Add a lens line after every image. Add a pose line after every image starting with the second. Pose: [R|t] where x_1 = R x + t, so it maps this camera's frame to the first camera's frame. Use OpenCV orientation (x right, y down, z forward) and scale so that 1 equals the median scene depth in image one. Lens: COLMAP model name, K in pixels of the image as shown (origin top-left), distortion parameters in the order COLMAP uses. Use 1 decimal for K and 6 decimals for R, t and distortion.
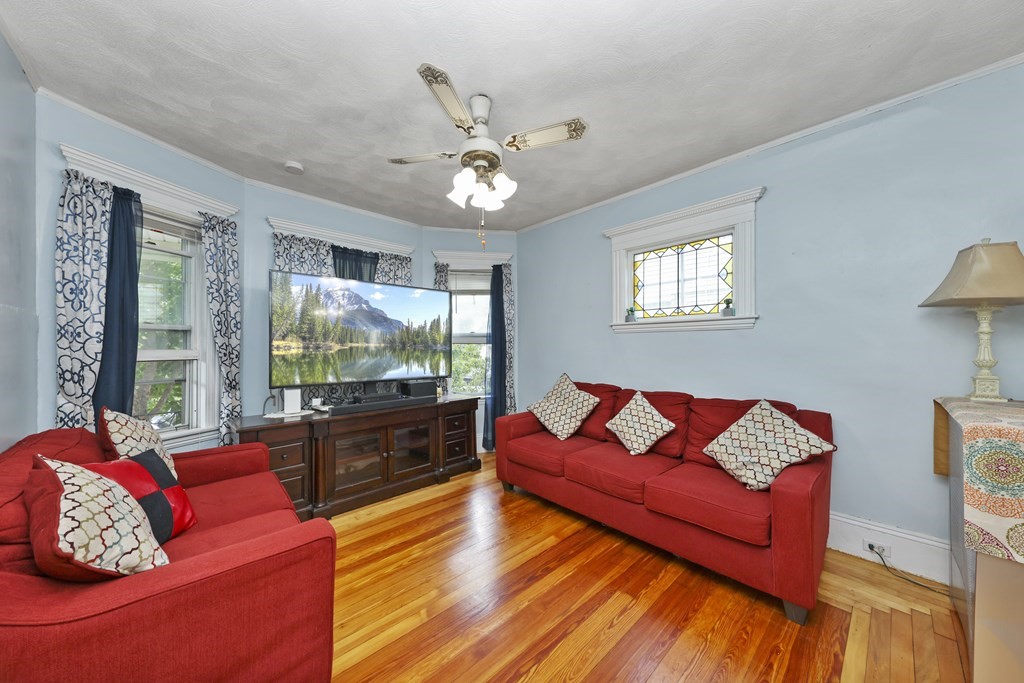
lens RADIAL K [[353.4, 0, 507.0], [0, 353.4, 345.4], [0, 0, 1]] dist [0.011676, 0.000000]
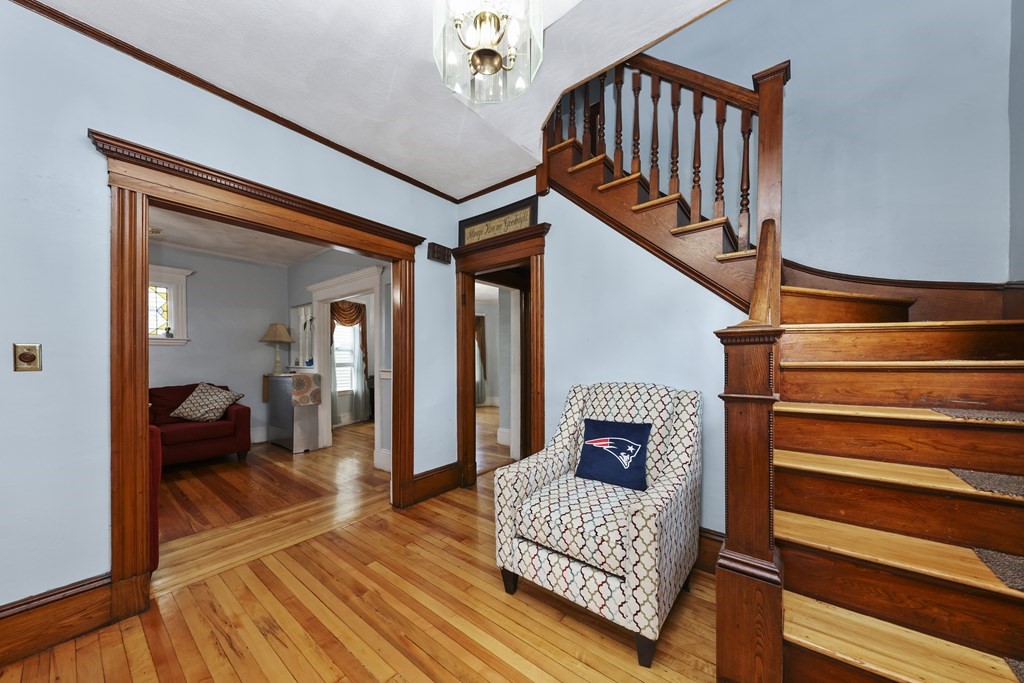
lens RADIAL K [[353.4, 0, 507.0], [0, 353.4, 345.4], [0, 0, 1]] dist [0.011676, 0.000000]
pose [[-0.151104, 0.033908, 0.987936, -2.121064], [-0.002635, 0.999394, -0.034705, 0.014069], [-0.988514, -0.007847, -0.150923, -0.540270]]
